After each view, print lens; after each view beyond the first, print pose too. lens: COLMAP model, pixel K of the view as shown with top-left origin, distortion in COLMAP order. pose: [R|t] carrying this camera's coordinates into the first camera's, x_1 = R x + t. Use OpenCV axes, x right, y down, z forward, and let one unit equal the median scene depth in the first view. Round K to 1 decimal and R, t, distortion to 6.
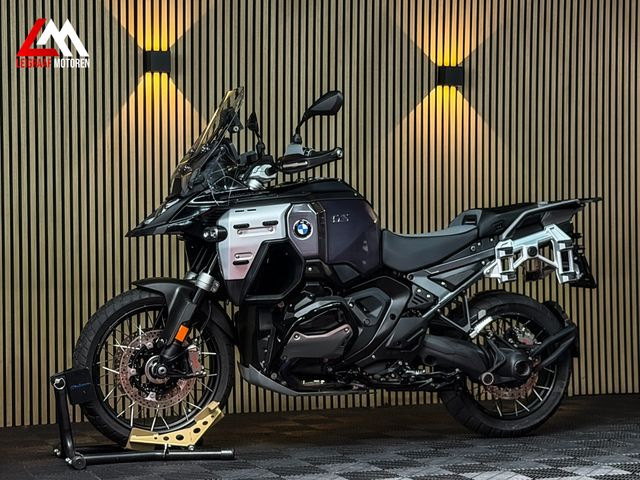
lens RADIAL K [[1422.4, 0, 323.1], [0, 1422.4, 244.8], [0, 0, 1]] dist [0.145883, 0.000000]
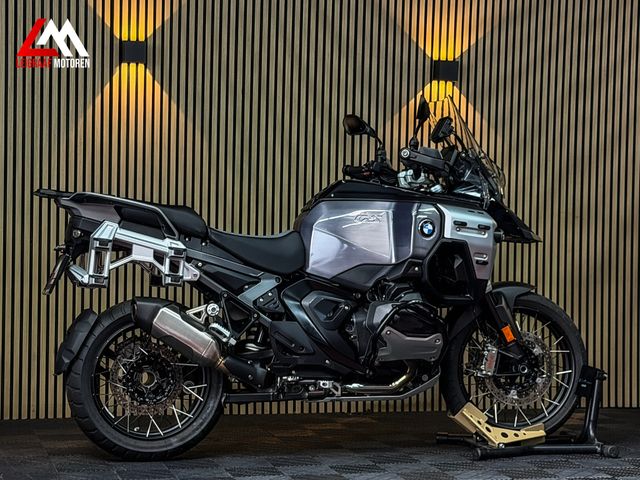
lens RADIAL K [[1454.4, 0, 326.2], [0, 1454.4, 240.0], [0, 0, 1]] dist [0.175661, 0.000000]
pose [[0.995794, 0.025315, -0.088058, 0.121861], [-0.024787, 0.999668, 0.007083, -0.012078], [0.088208, -0.004871, 0.996090, 0.020909]]
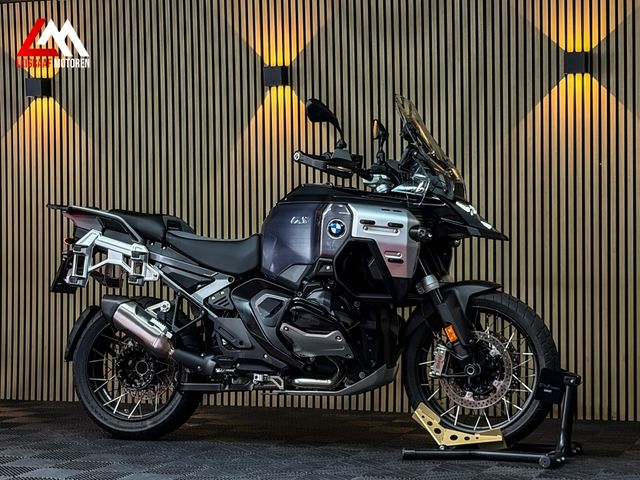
lens RADIAL K [[1434.6, 0, 317.1], [0, 1434.6, 235.5], [0, 0, 1]] dist [0.162921, 0.000000]
pose [[0.747589, -0.001116, -0.664160, 0.718161], [0.001385, 0.999999, -0.000121, -0.009448], [0.664160, -0.000829, 0.747590, 0.244035]]
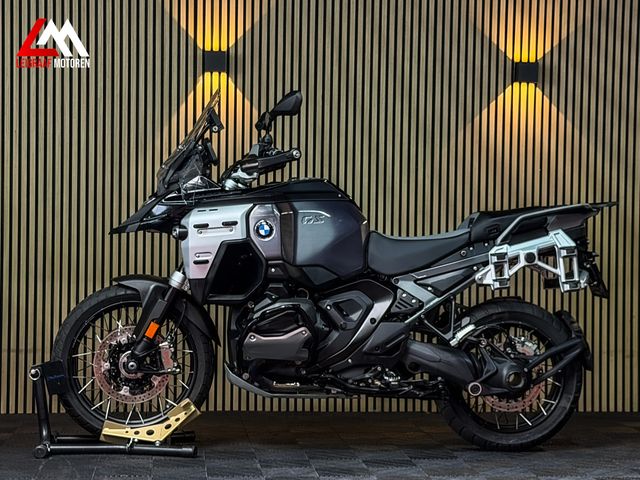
lens RADIAL K [[1422.4, 0, 327.0], [0, 1422.4, 242.0], [0, 0, 1]] dist [0.145883, 0.000000]
pose [[0.968042, 0.021305, -0.249881, 0.250218], [-0.020613, 0.999773, 0.005385, -0.007980], [0.249939, -0.000062, 0.968262, 0.042732]]
